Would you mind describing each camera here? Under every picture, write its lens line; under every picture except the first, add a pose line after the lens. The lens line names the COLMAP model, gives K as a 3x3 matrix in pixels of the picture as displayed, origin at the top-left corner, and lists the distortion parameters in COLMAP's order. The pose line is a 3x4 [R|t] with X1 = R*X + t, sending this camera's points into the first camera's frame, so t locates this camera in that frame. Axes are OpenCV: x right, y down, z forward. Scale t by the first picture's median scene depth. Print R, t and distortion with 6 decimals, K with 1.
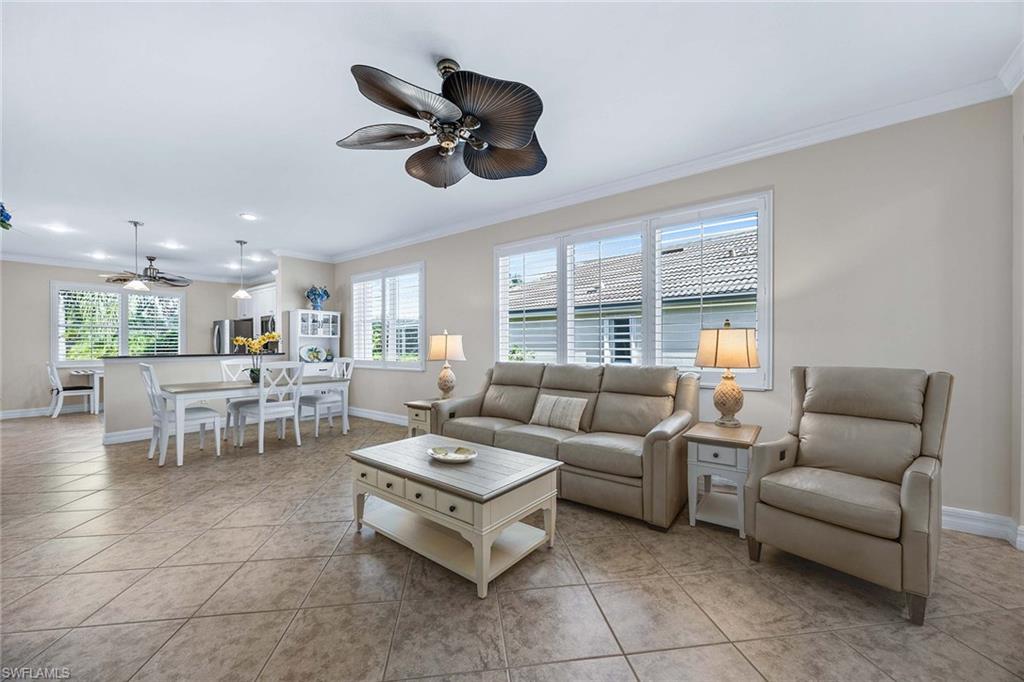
lens RADIAL K [[390.6, 0, 509.0], [0, 390.6, 347.8], [0, 0, 1]] dist [-0.000796, -0.000064]
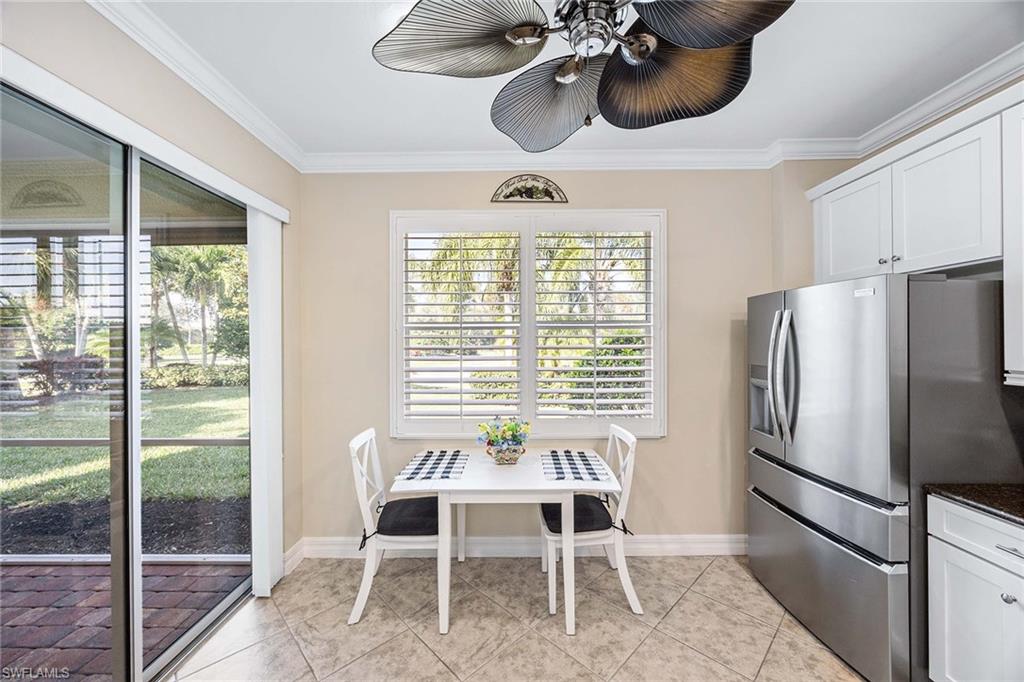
lens RADIAL K [[391.3, 0, 510.5], [0, 391.3, 340.7], [0, 0, 1]] dist [-0.000951, 0.000117]
pose [[0.609161, -0.001263, -0.793046, -0.794765], [-0.002462, 0.999991, -0.003484, -0.044315], [0.793043, 0.004075, 0.609152, 0.860424]]
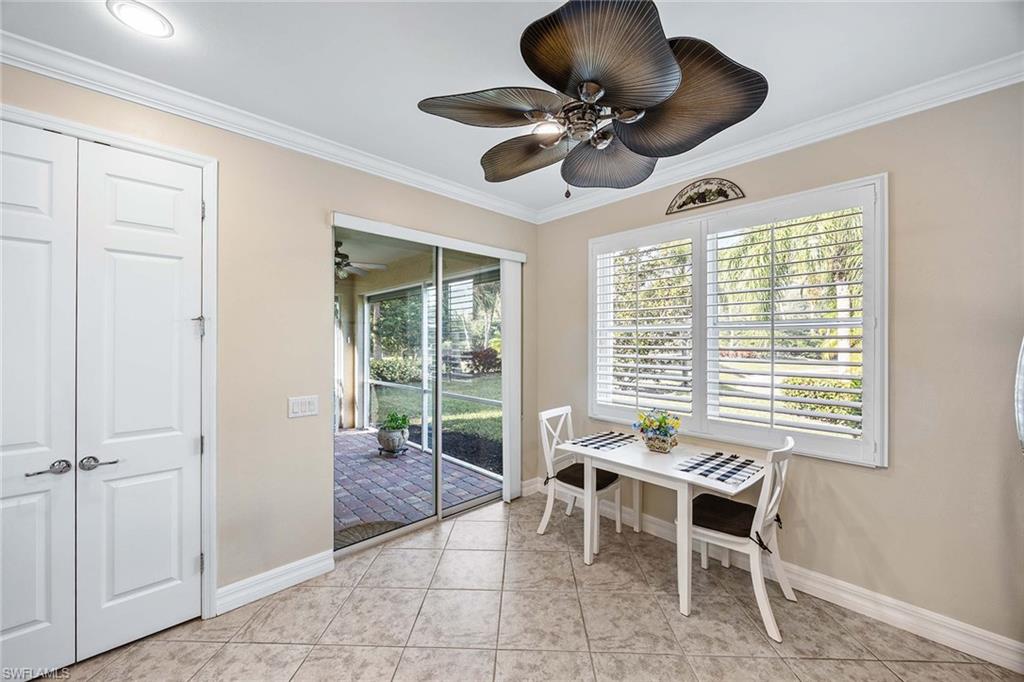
lens RADIAL K [[391.3, 0, 510.5], [0, 391.3, 340.7], [0, 0, 1]] dist [-0.000951, 0.000117]
pose [[-0.154707, 0.001194, -0.987960, -0.668139], [-0.010184, 0.999944, 0.002804, -0.046055], [0.987908, 0.010495, -0.154686, 0.981577]]
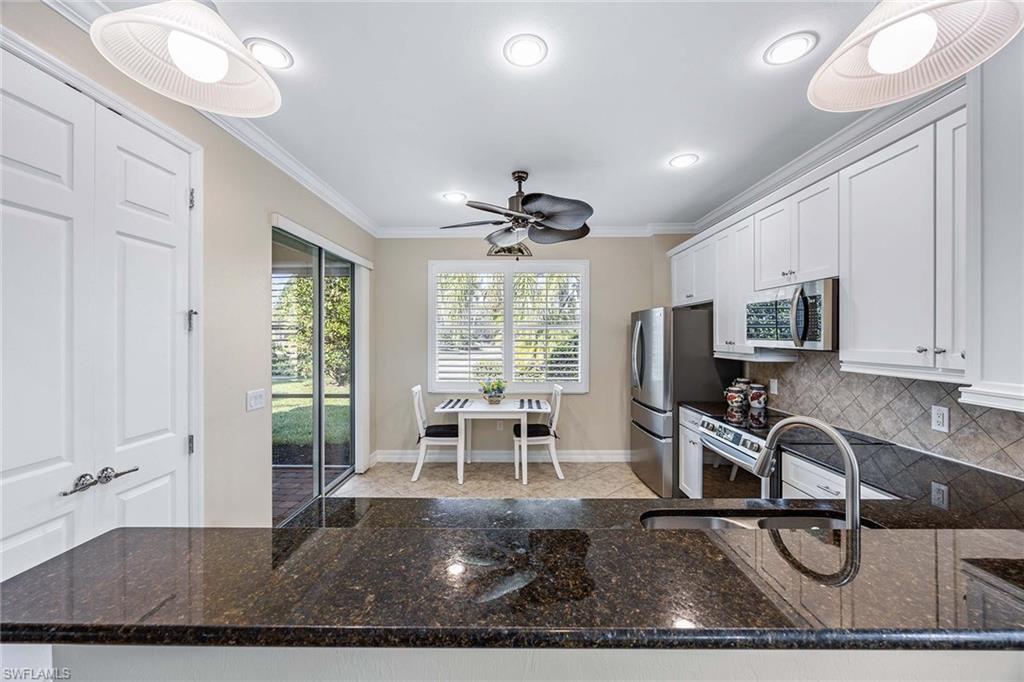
lens RADIAL K [[391.3, 0, 510.5], [0, 391.3, 340.7], [0, 0, 1]] dist [-0.000951, 0.000117]
pose [[0.603211, 0.010563, -0.797512, -0.556565], [-0.008351, 0.999941, 0.006929, -0.043020], [0.797538, 0.002480, 0.603264, 0.710670]]
